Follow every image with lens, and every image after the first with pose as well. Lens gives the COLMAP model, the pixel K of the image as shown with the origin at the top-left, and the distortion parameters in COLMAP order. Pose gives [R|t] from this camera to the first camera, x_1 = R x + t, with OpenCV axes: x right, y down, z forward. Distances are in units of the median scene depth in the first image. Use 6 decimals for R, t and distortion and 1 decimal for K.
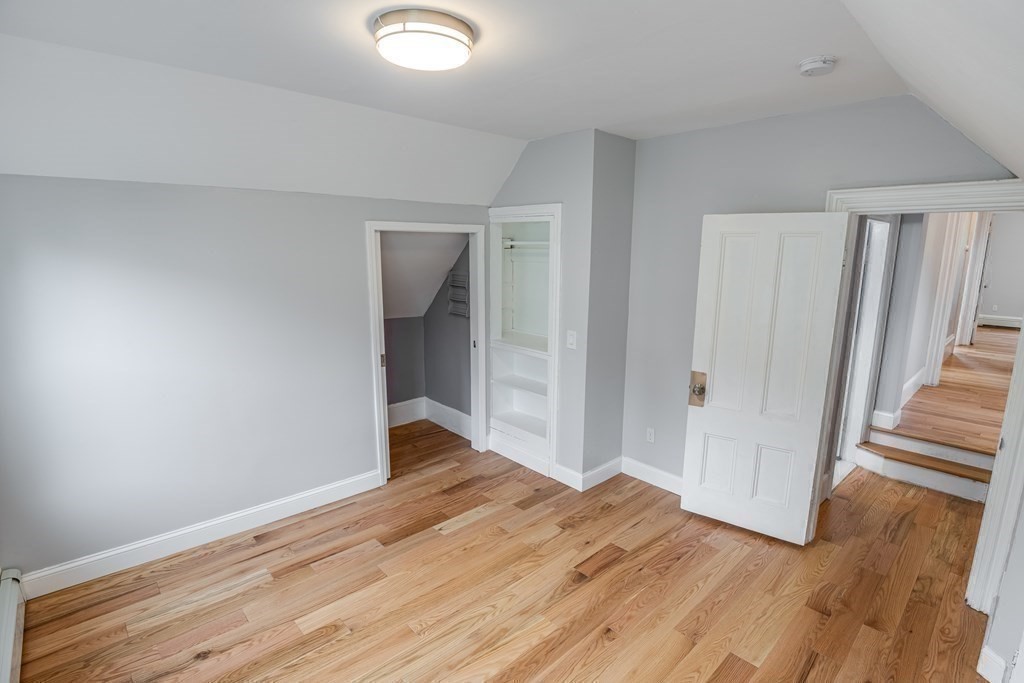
lens RADIAL K [[500.1, 0, 517.1], [0, 500.1, 344.3], [0, 0, 1]] dist [-0.025088, -0.001329]
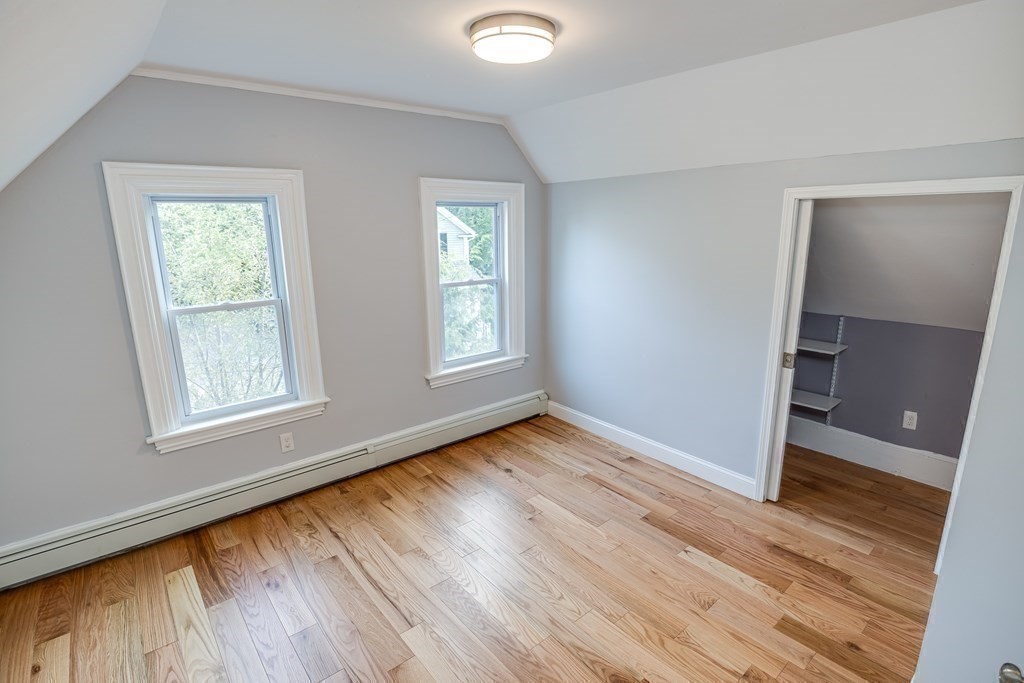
lens RADIAL K [[500.1, 0, 517.1], [0, 500.1, 339.0], [0, 0, 1]] dist [-0.025088, -0.001329]
pose [[-0.053471, 0.216718, -0.974769, 0.618713], [-0.176394, 0.958765, 0.222836, -0.118571], [0.982866, 0.183858, -0.013038, 0.661008]]
